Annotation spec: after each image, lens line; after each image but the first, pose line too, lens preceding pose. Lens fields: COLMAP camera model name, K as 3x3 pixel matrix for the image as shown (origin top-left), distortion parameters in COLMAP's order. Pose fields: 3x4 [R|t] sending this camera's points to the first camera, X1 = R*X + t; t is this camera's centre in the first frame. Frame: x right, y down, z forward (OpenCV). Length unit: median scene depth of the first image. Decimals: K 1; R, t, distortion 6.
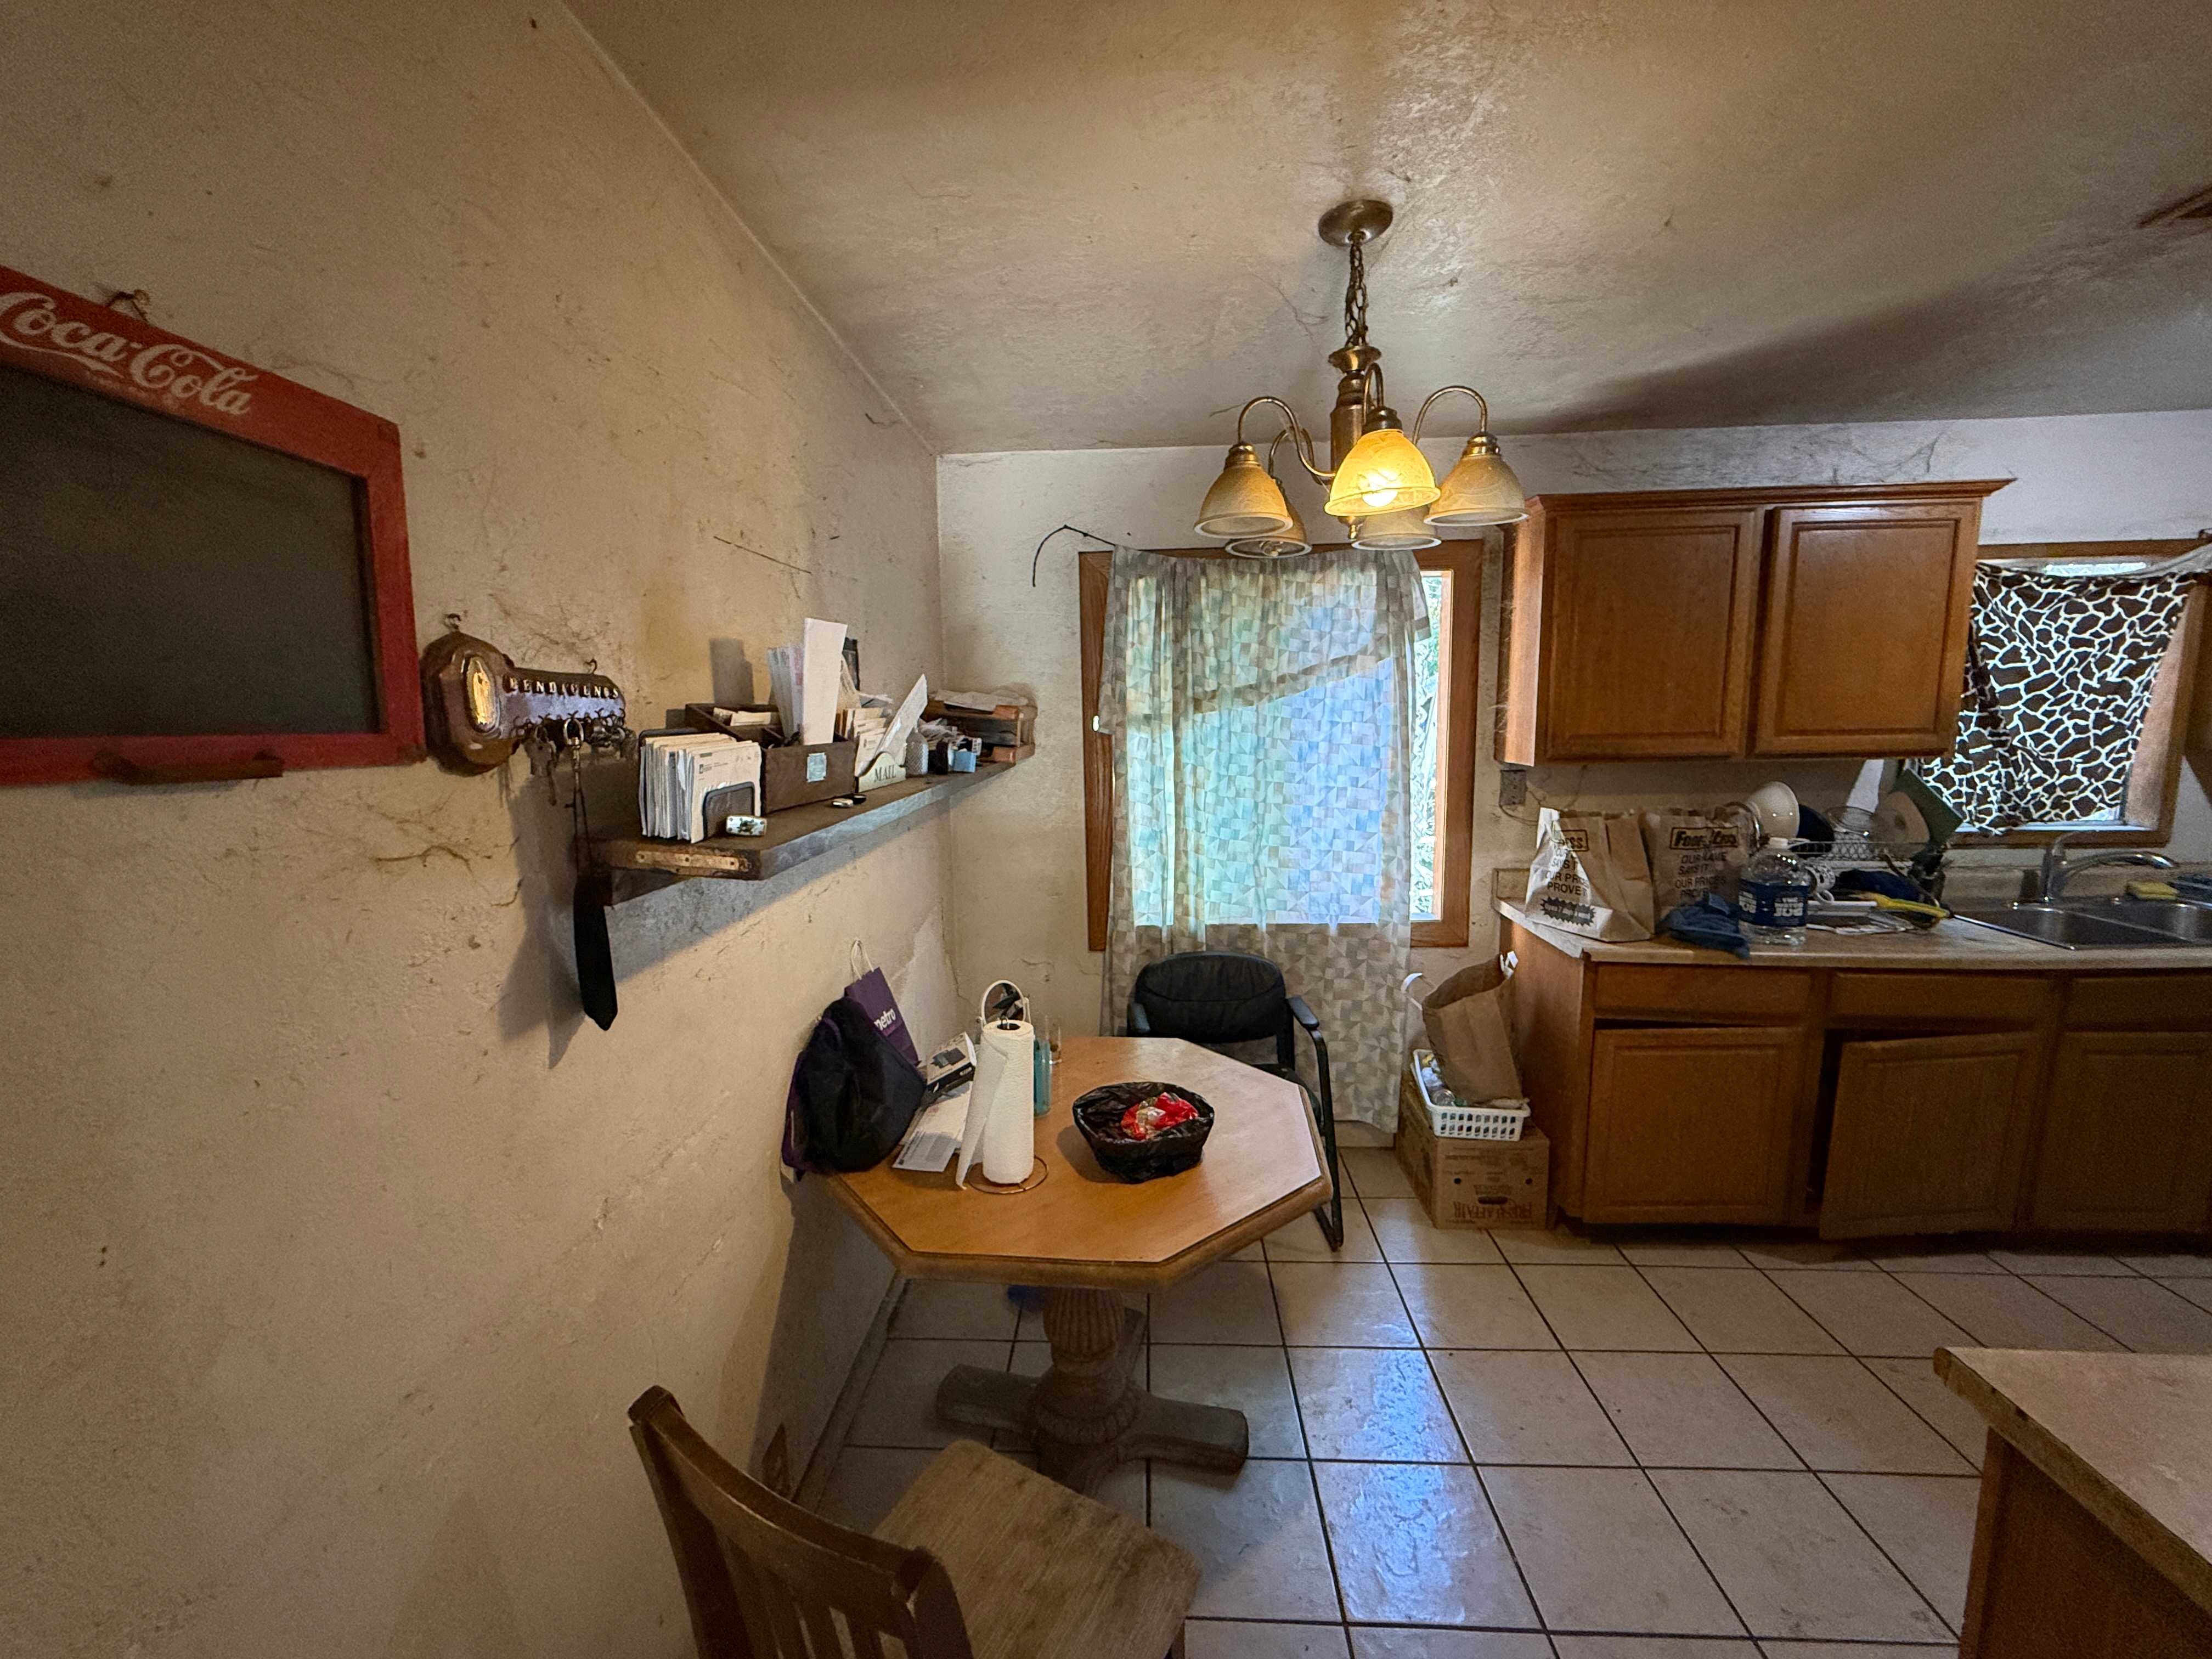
lens RADIAL K [[883.4, 0, 1098.6], [0, 883.4, 827.0], [0, 0, 1]] dist [-0.000328, 0.000161]
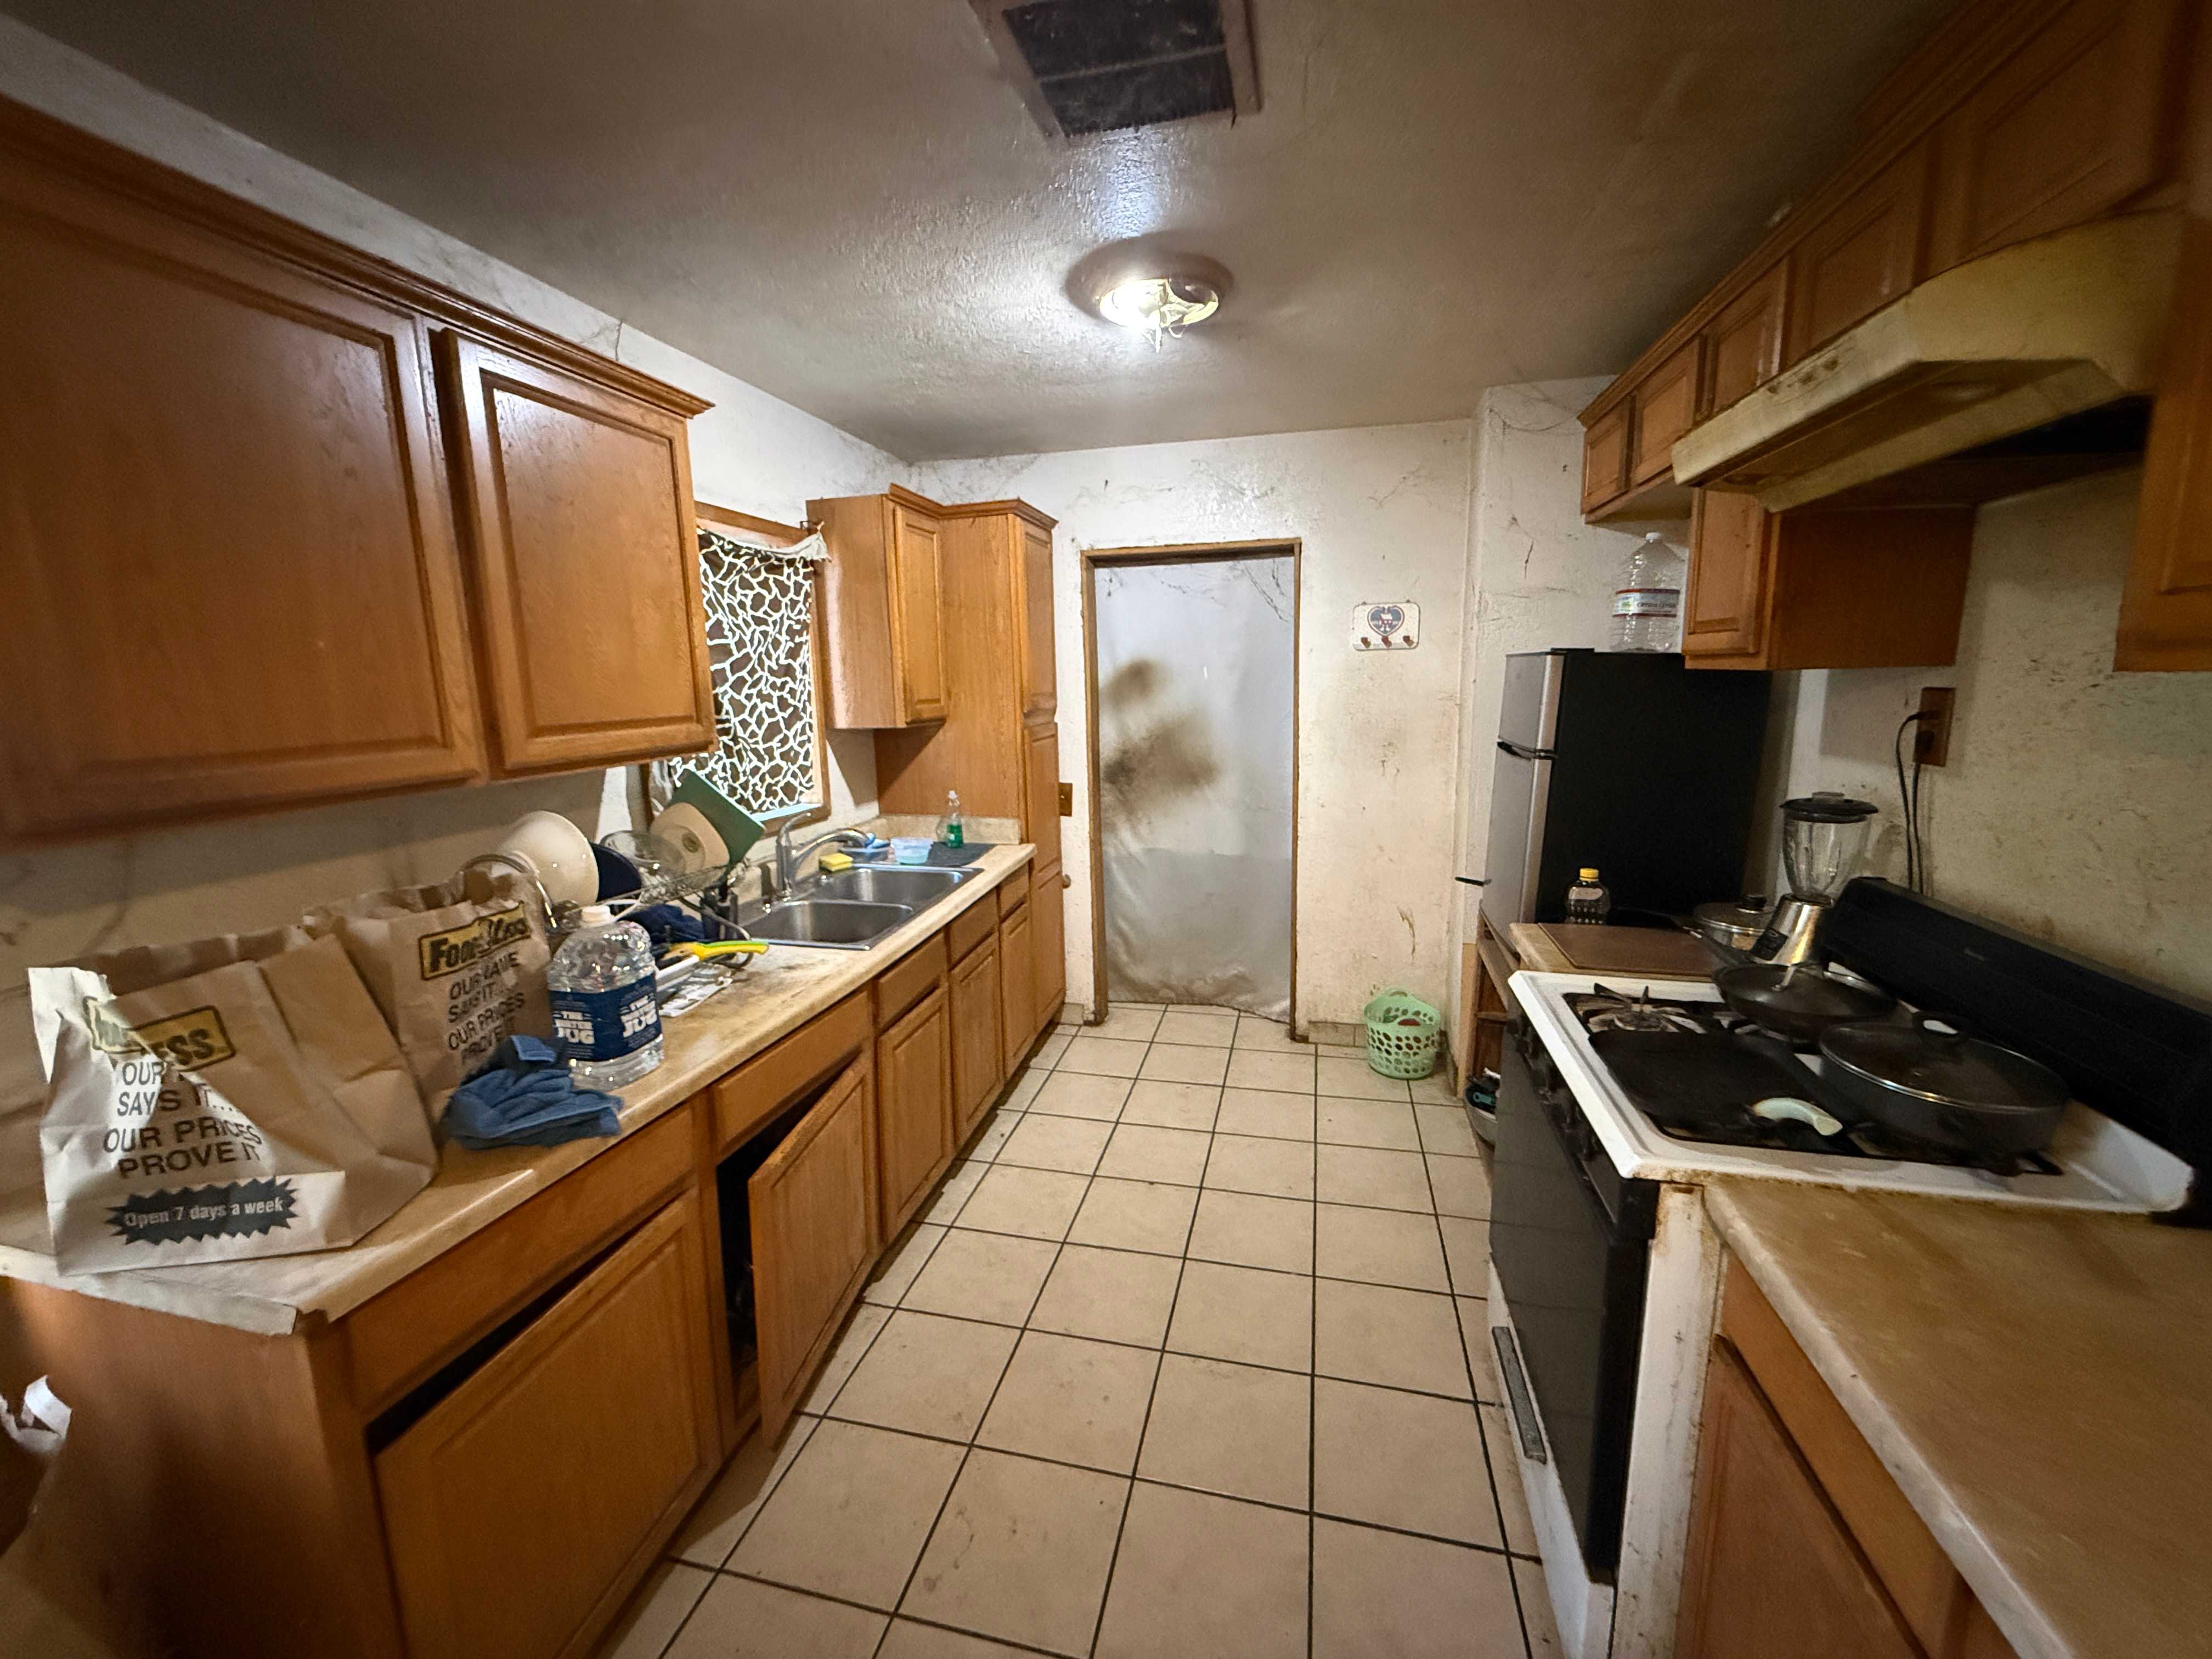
lens RADIAL K [[890.5, 0, 1100.1], [0, 890.5, 831.9], [0, 0, 1]] dist [0.011790, 0.000029]
pose [[0.199831, -0.158479, 0.966929, 0.228962], [0.145033, 0.980747, 0.130770, -0.059962], [-0.969037, 0.114105, 0.218969, 0.466710]]
